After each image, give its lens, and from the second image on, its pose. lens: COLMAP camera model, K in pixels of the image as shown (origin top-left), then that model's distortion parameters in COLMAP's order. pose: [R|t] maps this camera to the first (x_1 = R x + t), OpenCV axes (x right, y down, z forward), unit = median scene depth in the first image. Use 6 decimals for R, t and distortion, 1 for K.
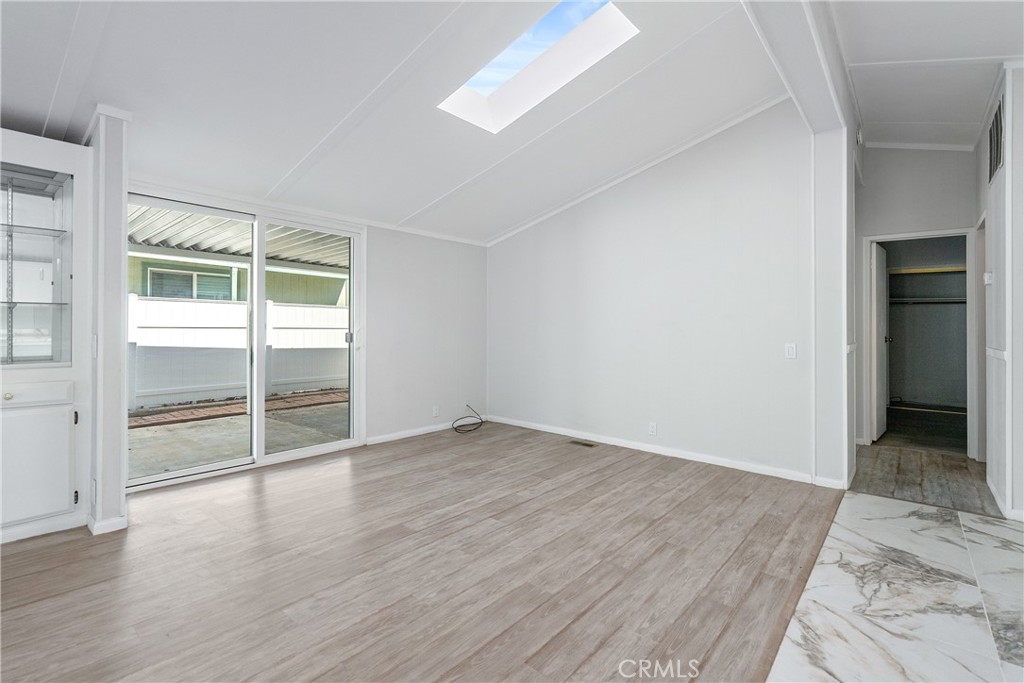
lens RADIAL K [[451.0, 0, 511.6], [0, 451.0, 319.8], [0, 0, 1]] dist [-0.000176, 0.000637]
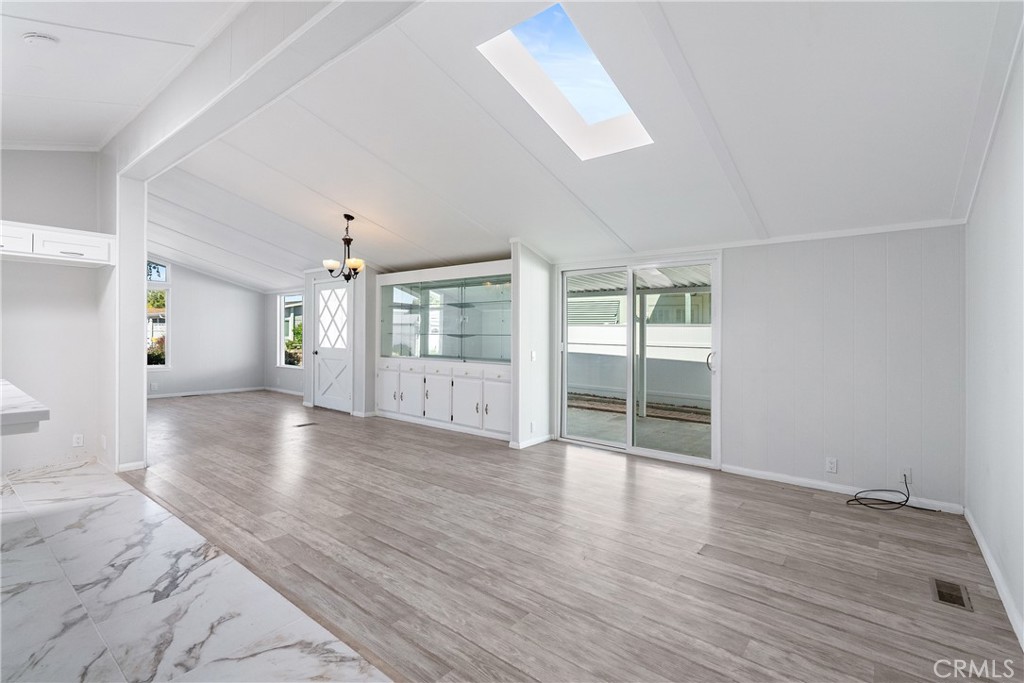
lens RADIAL K [[470.5, 0, 512.0], [0, 470.5, 341.5], [0, 0, 1]] dist [0.002579, 0.000748]
pose [[0.041315, -0.002051, -0.999144, 1.173038], [0.002420, 0.999995, -0.001952, 0.010411], [0.999143, -0.002337, 0.041319, 0.929120]]
